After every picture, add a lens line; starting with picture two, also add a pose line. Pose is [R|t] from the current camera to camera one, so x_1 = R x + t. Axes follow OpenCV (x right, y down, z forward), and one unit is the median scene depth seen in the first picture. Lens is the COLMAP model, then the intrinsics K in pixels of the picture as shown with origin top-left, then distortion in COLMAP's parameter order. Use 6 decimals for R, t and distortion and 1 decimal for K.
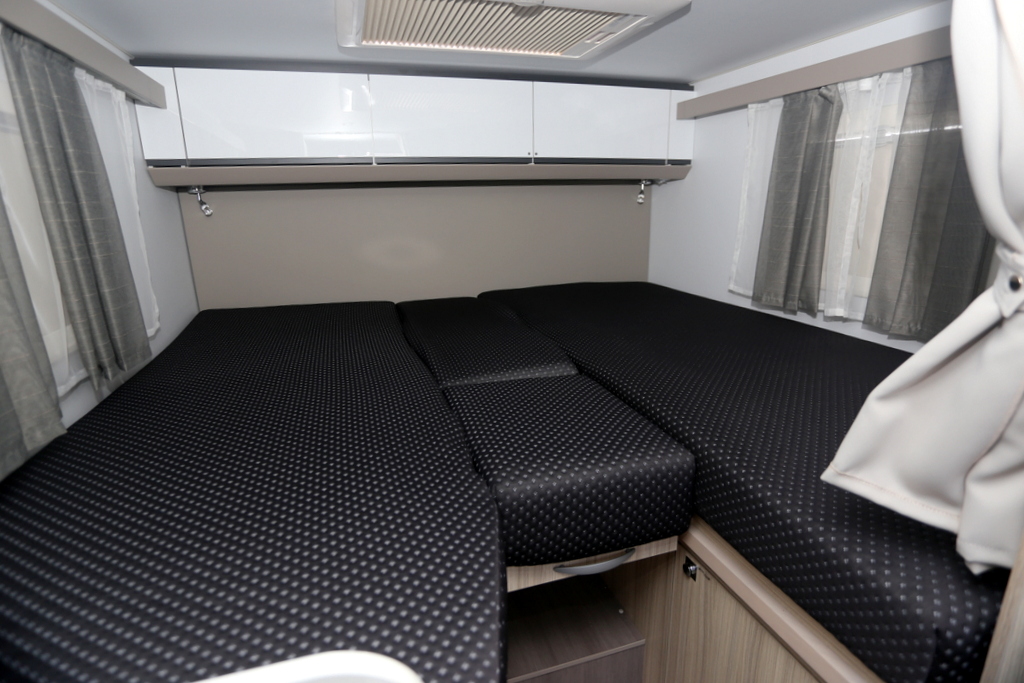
lens RADIAL K [[500.7, 0, 508.1], [0, 500.7, 343.4], [0, 0, 1]] dist [-0.052854, 0.018302]
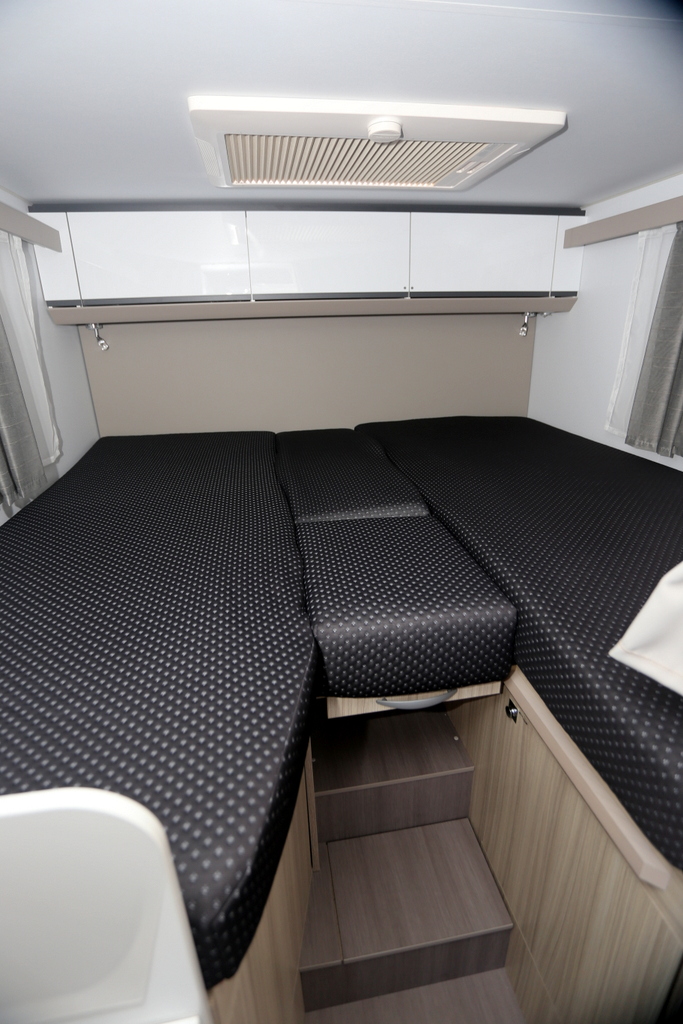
lens RADIAL K [[479.6, 0, 341.5], [0, 479.6, 512.0], [0, 0, 1]] dist [-0.057631, 0.022272]
pose [[0.990775, 0.045272, -0.127731, 0.092953], [-0.032212, 0.994209, 0.102521, -0.043032], [0.131632, -0.097461, 0.986496, 0.002591]]
